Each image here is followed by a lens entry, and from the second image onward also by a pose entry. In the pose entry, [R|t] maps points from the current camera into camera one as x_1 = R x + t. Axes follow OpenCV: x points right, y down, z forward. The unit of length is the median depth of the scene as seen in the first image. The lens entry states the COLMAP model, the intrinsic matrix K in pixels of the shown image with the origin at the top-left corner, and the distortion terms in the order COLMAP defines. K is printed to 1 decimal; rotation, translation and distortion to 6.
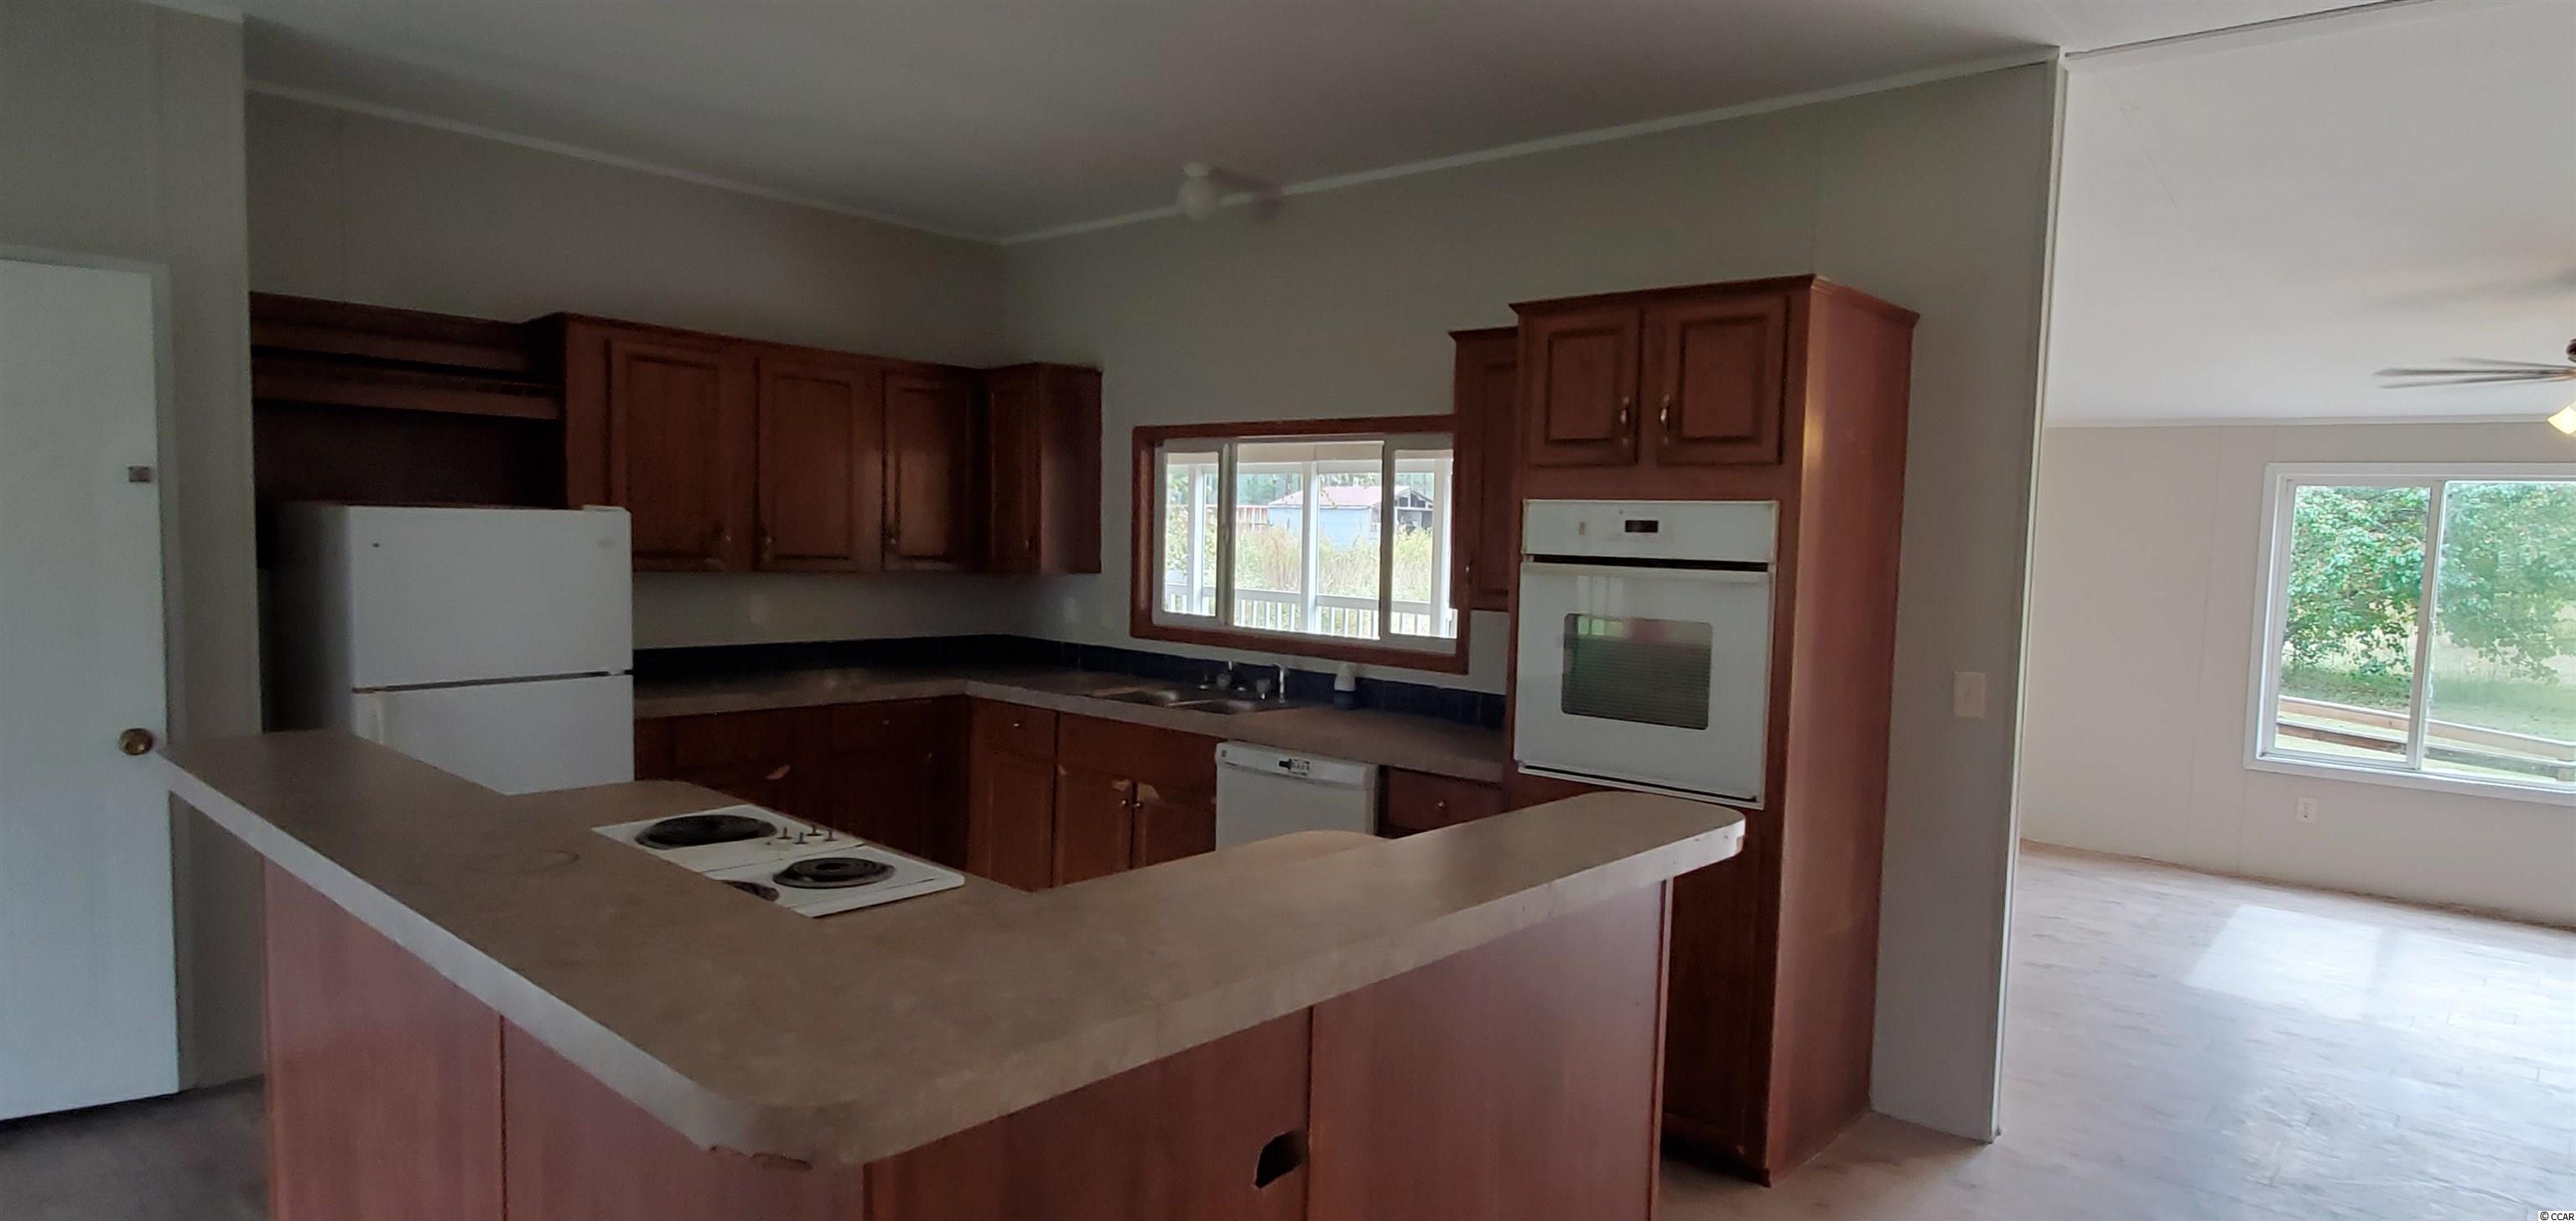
lens RADIAL K [[1437.5, 0, 1334.4], [0, 1437.5, 632.4], [0, 0, 1]] dist [0.003793, -0.001275]
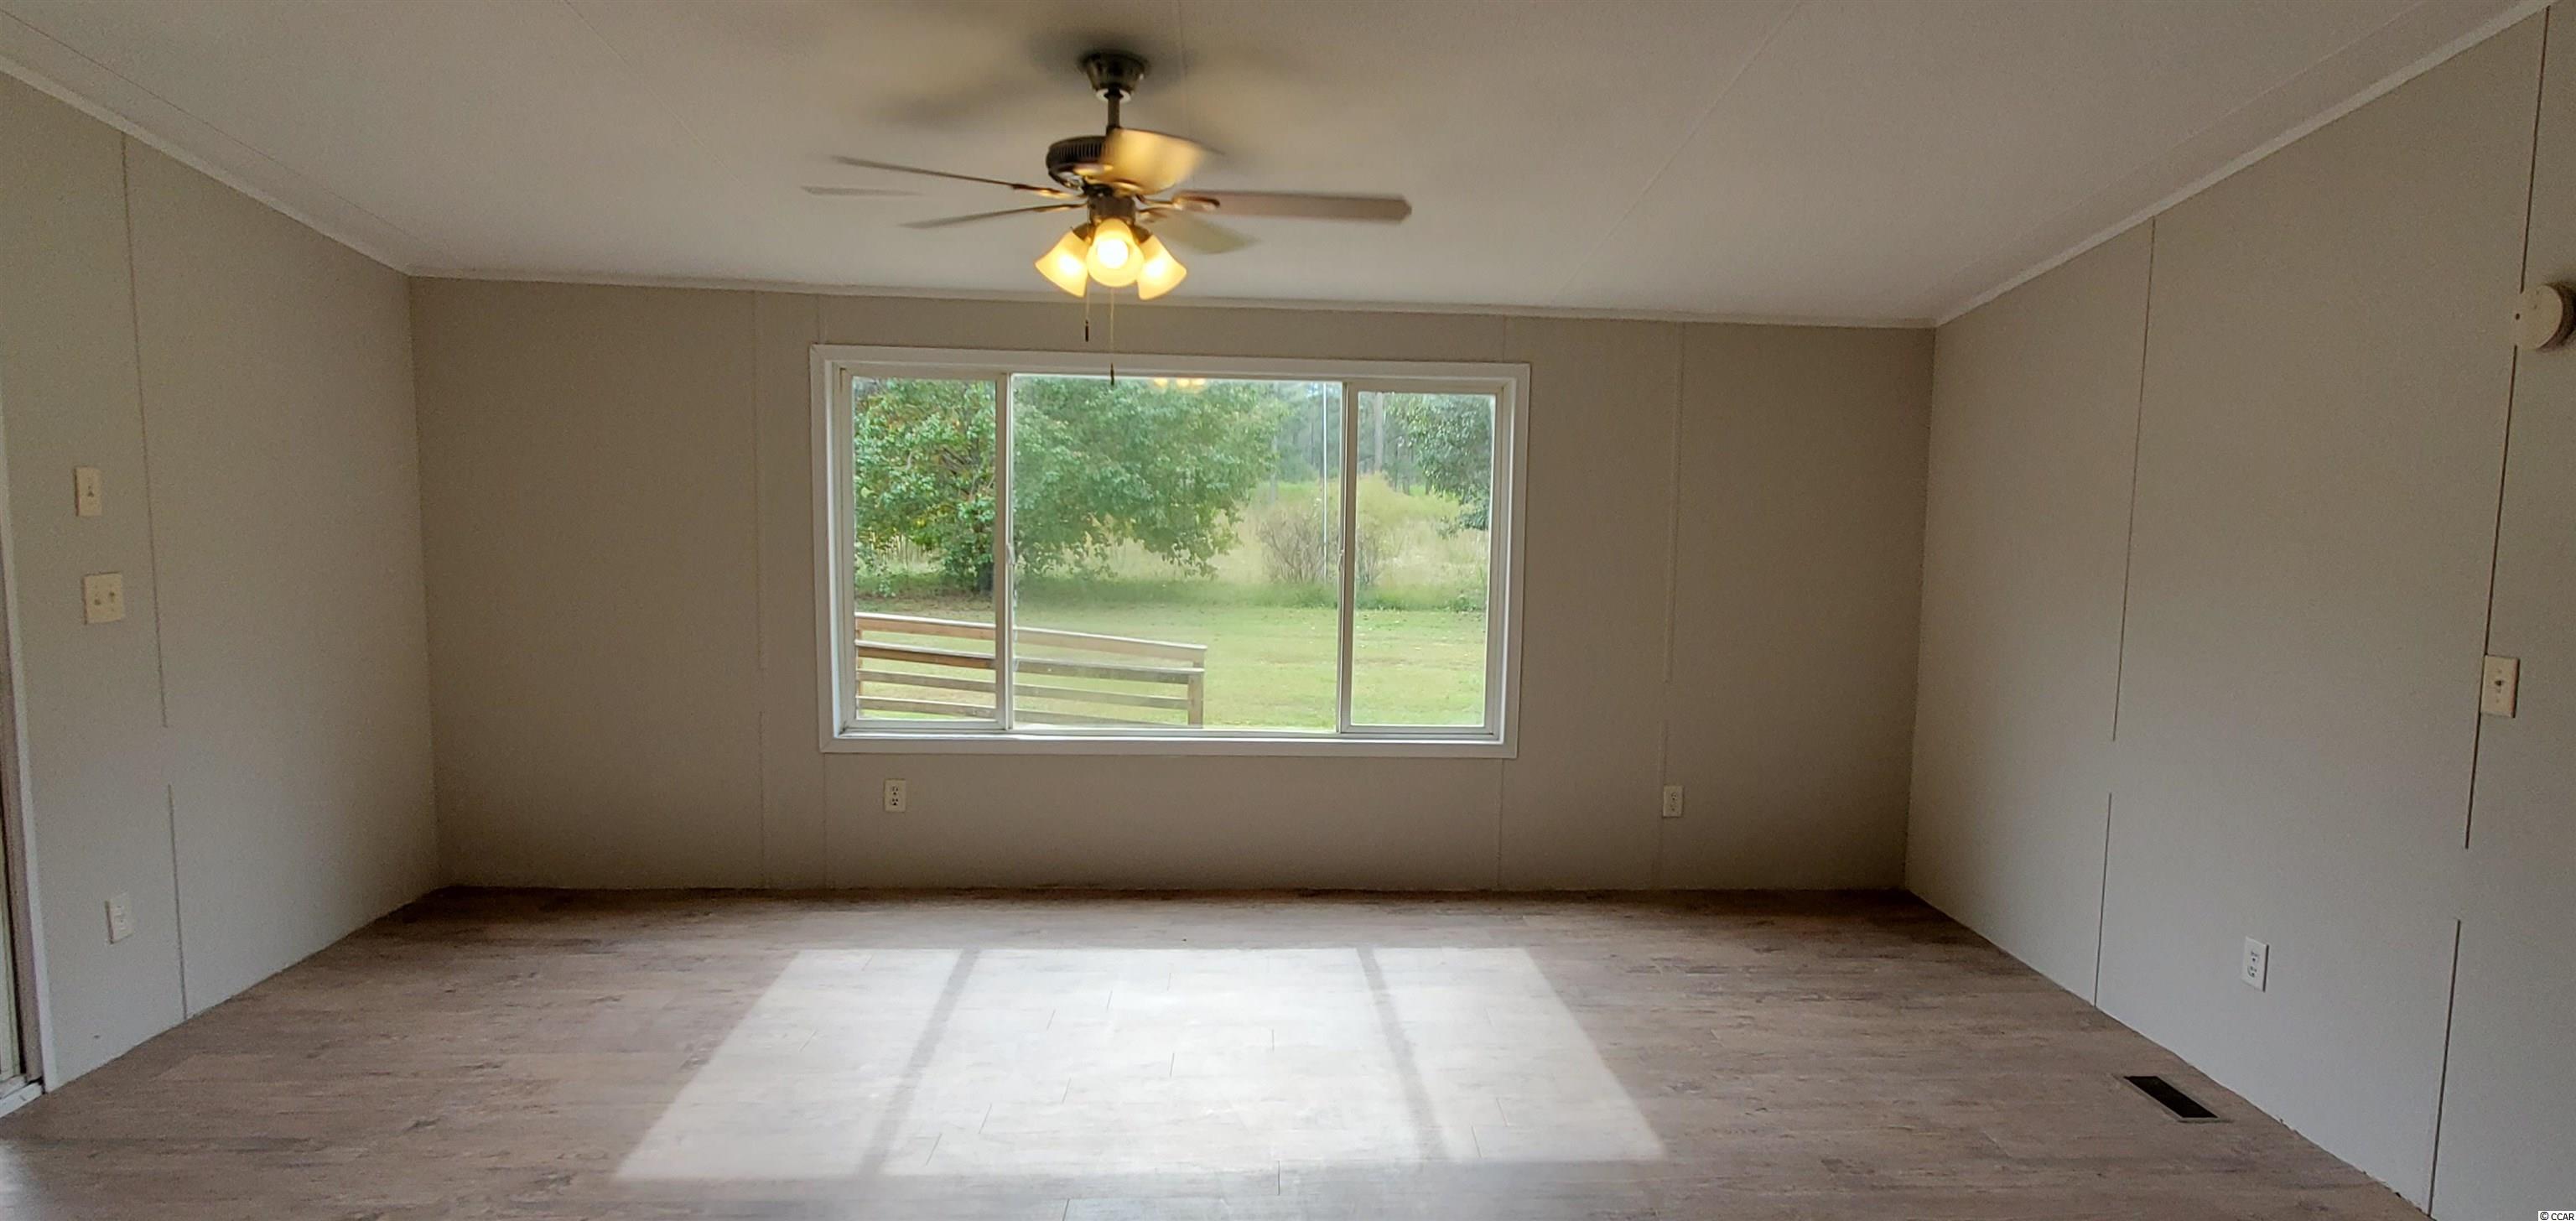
lens RADIAL K [[1437.5, 0, 1334.4], [0, 1437.5, 632.4], [0, 0, 1]] dist [0.003793, -0.001275]
pose [[0.714752, -0.089964, 0.693567, 0.393576], [0.053732, 0.995825, 0.073797, -0.012354], [-0.697311, -0.015480, 0.716602, 0.347894]]
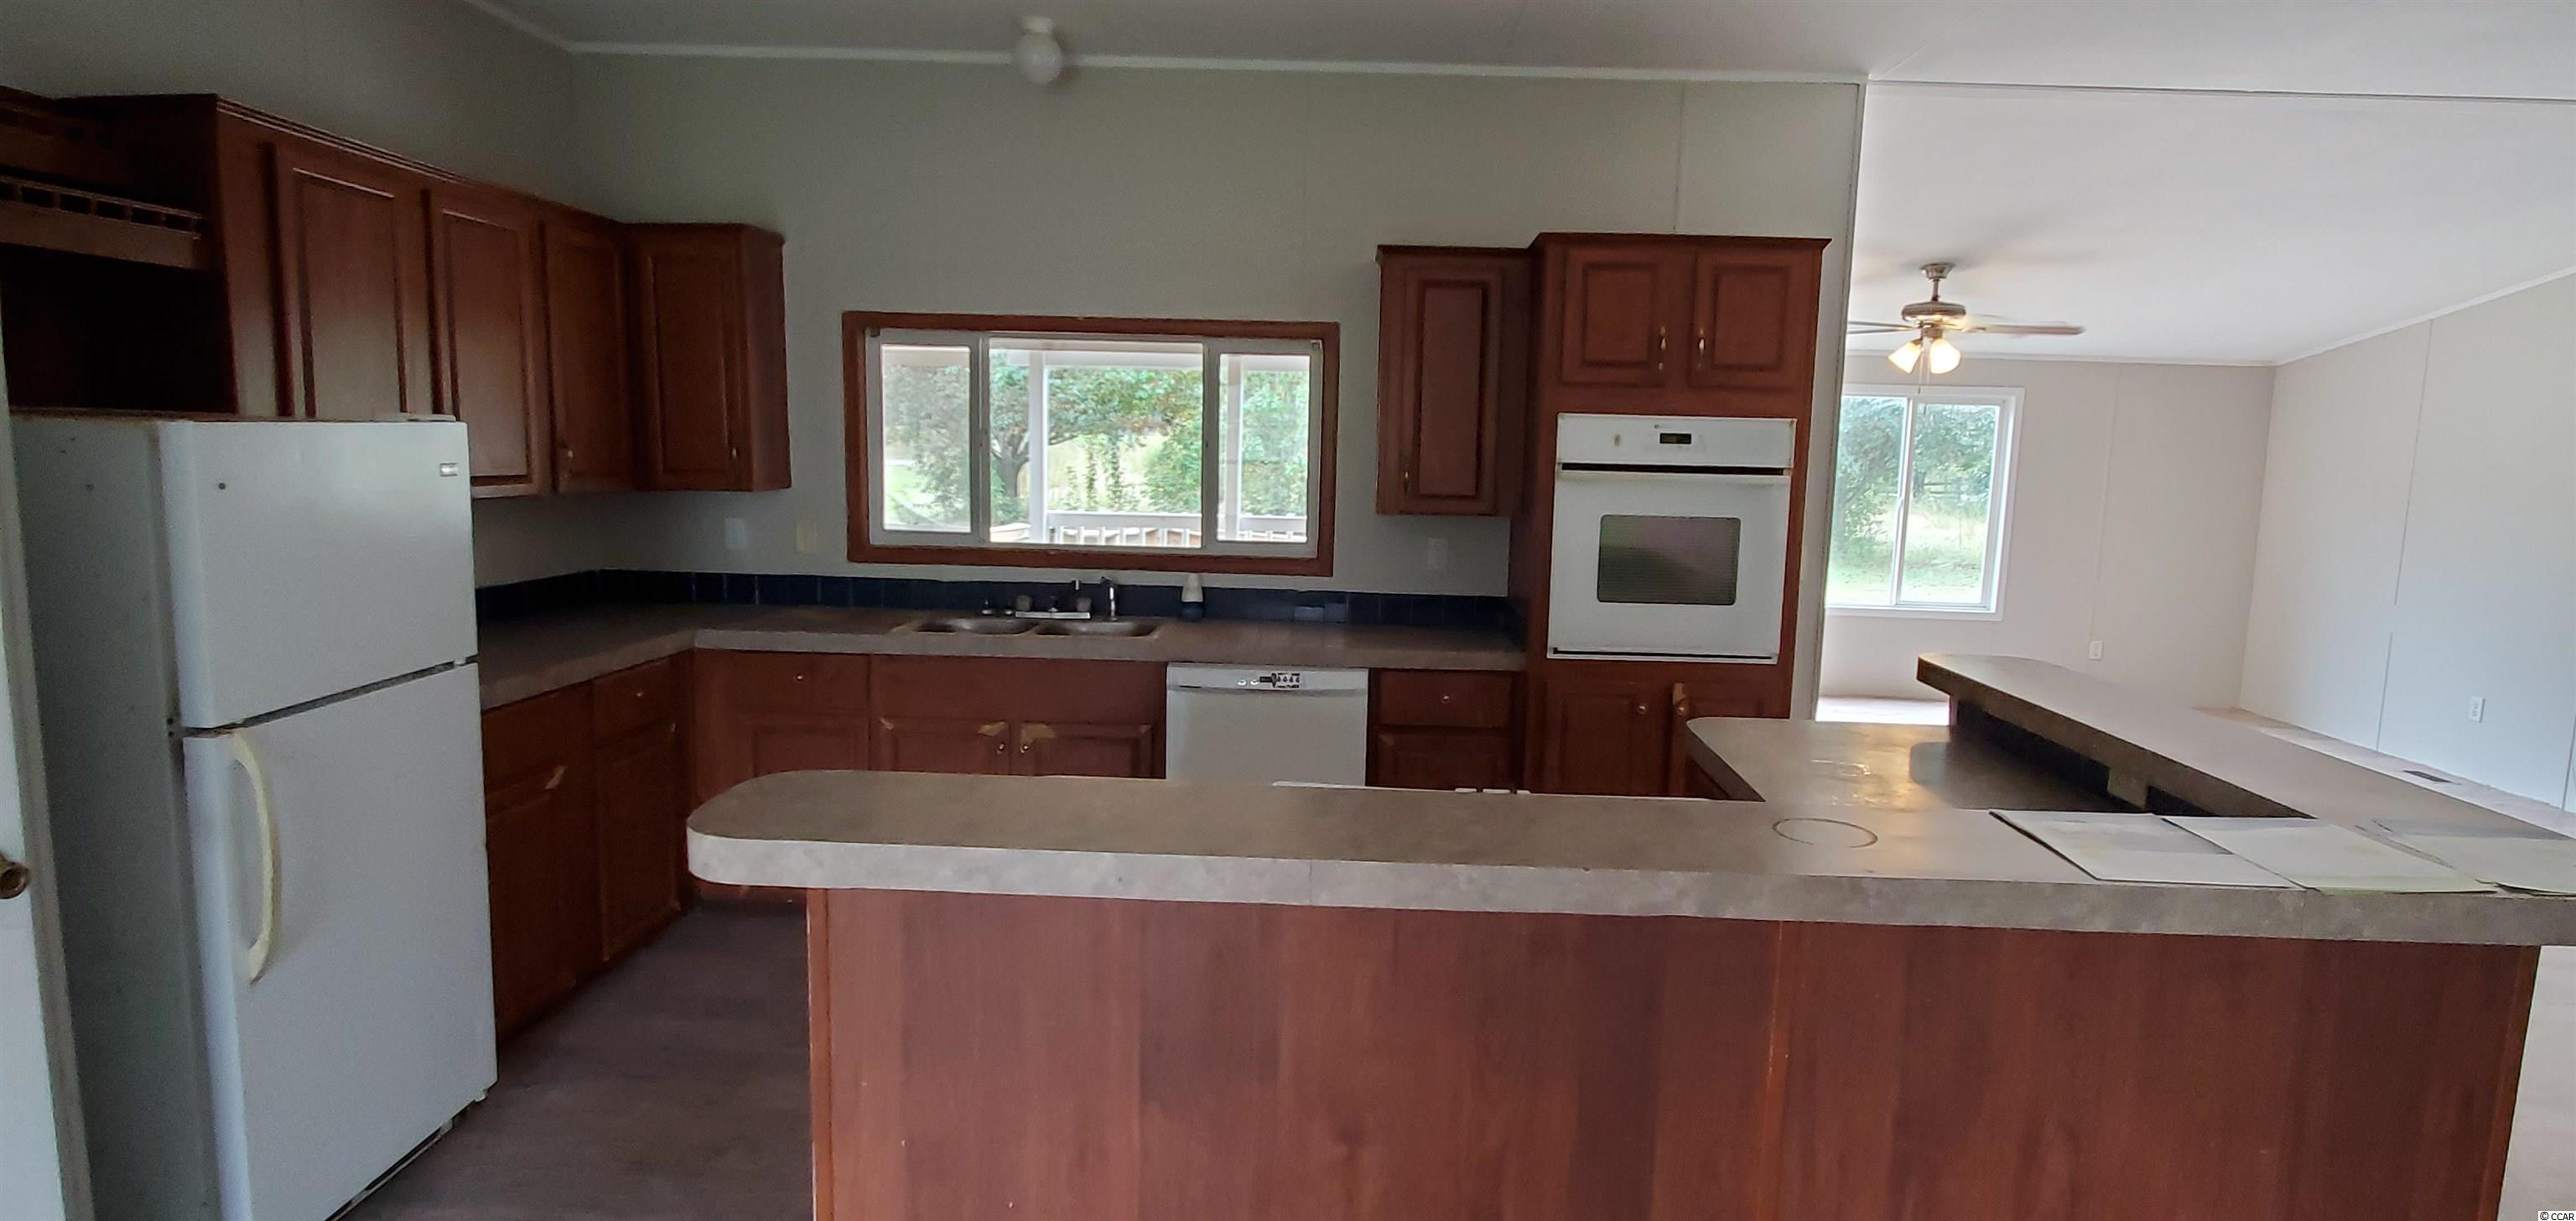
lens RADIAL K [[1437.5, 0, 1334.4], [0, 1437.5, 632.4], [0, 0, 1]] dist [0.003793, -0.001275]
pose [[0.764738, -0.095513, 0.637223, -0.533190], [0.042797, 0.994298, 0.097674, -0.029684], [-0.642918, -0.047424, 0.764465, 0.187223]]
